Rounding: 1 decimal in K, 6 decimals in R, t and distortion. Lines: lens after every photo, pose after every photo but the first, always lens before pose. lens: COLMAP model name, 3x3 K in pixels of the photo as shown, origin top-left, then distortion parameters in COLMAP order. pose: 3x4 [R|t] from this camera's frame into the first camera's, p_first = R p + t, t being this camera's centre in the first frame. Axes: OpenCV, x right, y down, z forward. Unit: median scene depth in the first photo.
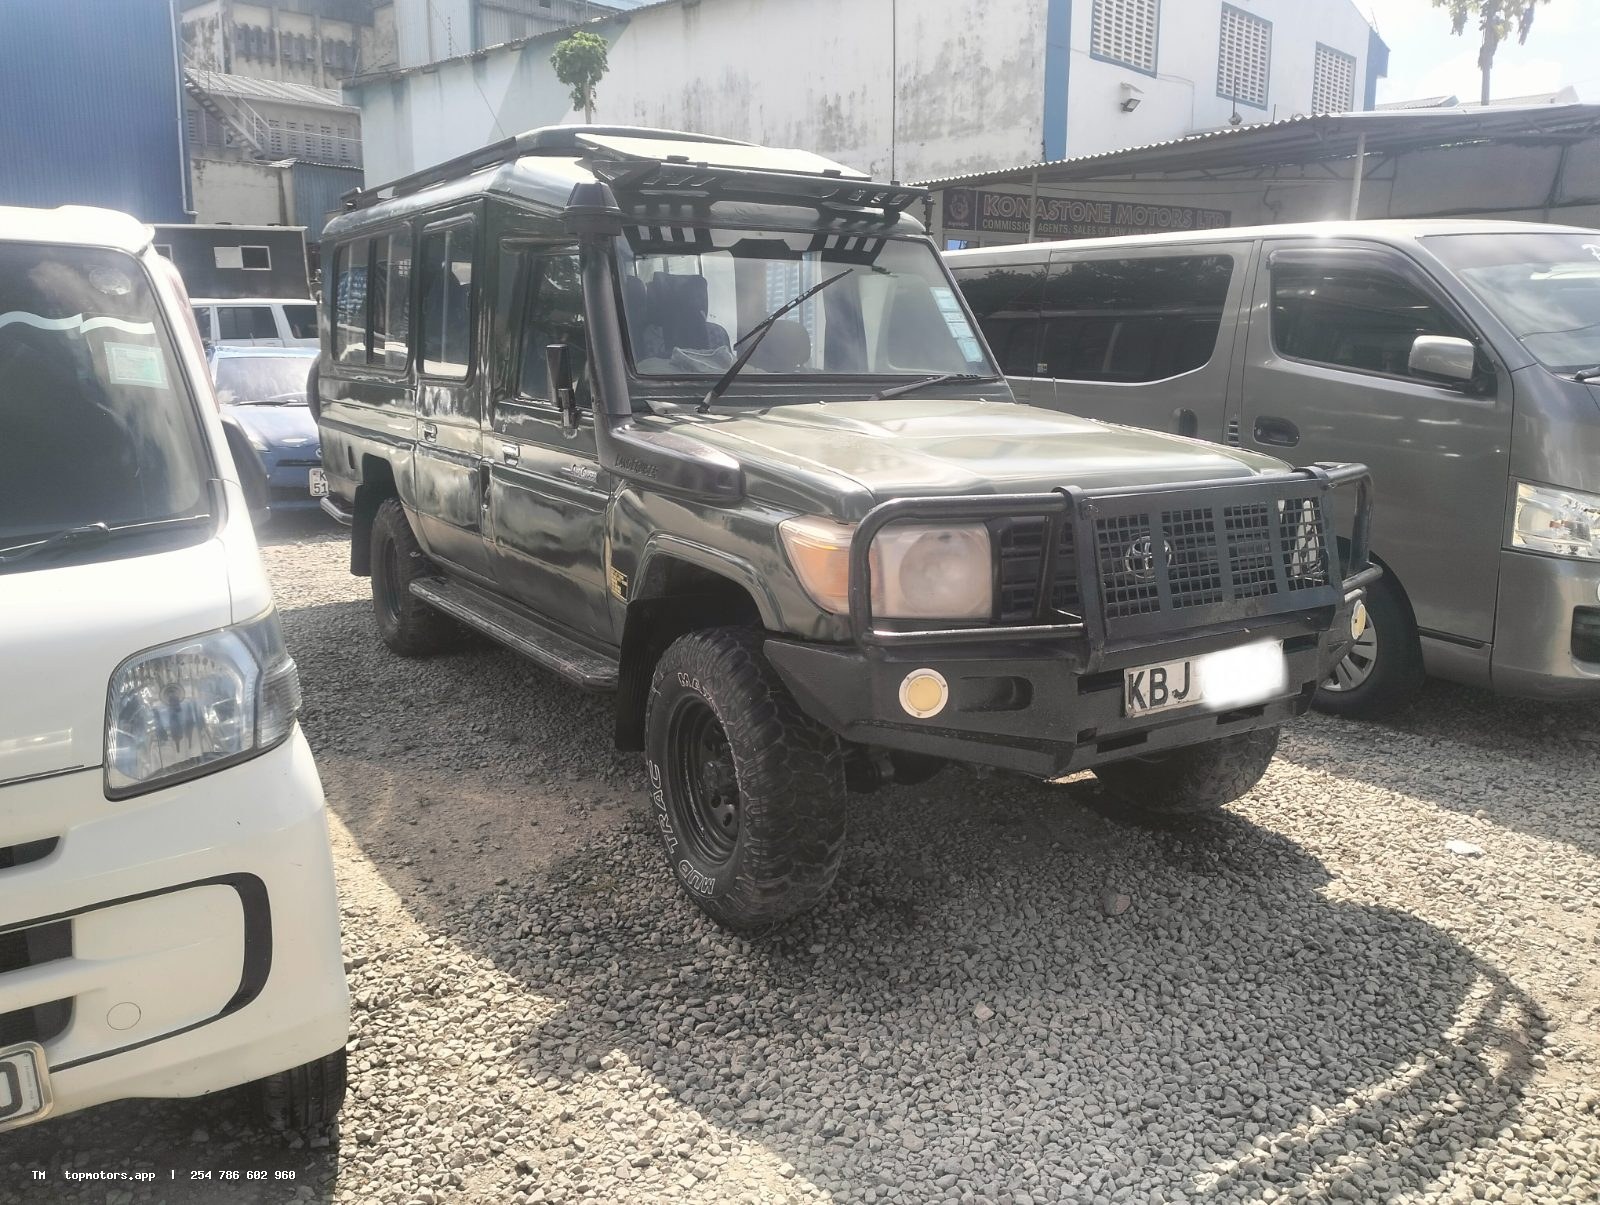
lens RADIAL K [[1297.6, 0, 801.7], [0, 1297.6, 607.9], [0, 0, 1]] dist [0.059239, -0.133628]
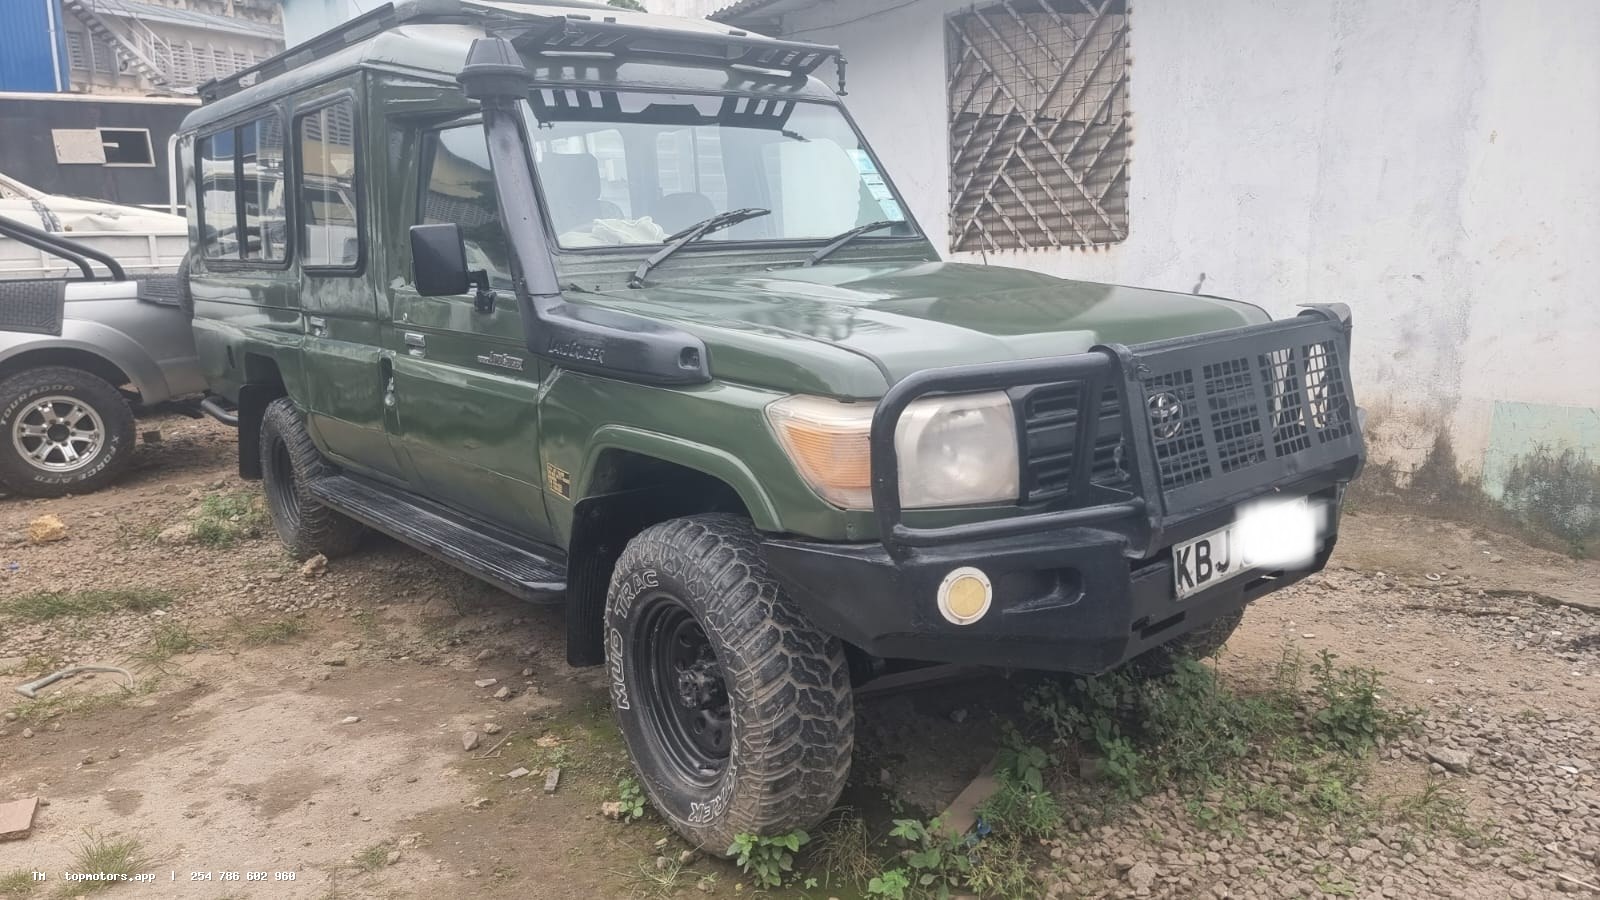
lens RADIAL K [[1140.1, 0, 813.1], [0, 1140.1, 456.1], [0, 0, 1]] dist [0.070065, -0.064809]
pose [[0.989005, -0.071563, 0.129417, -0.073665], [0.071908, 0.997409, 0.002010, -0.026978], [-0.129226, 0.007318, 0.991588, 0.207668]]
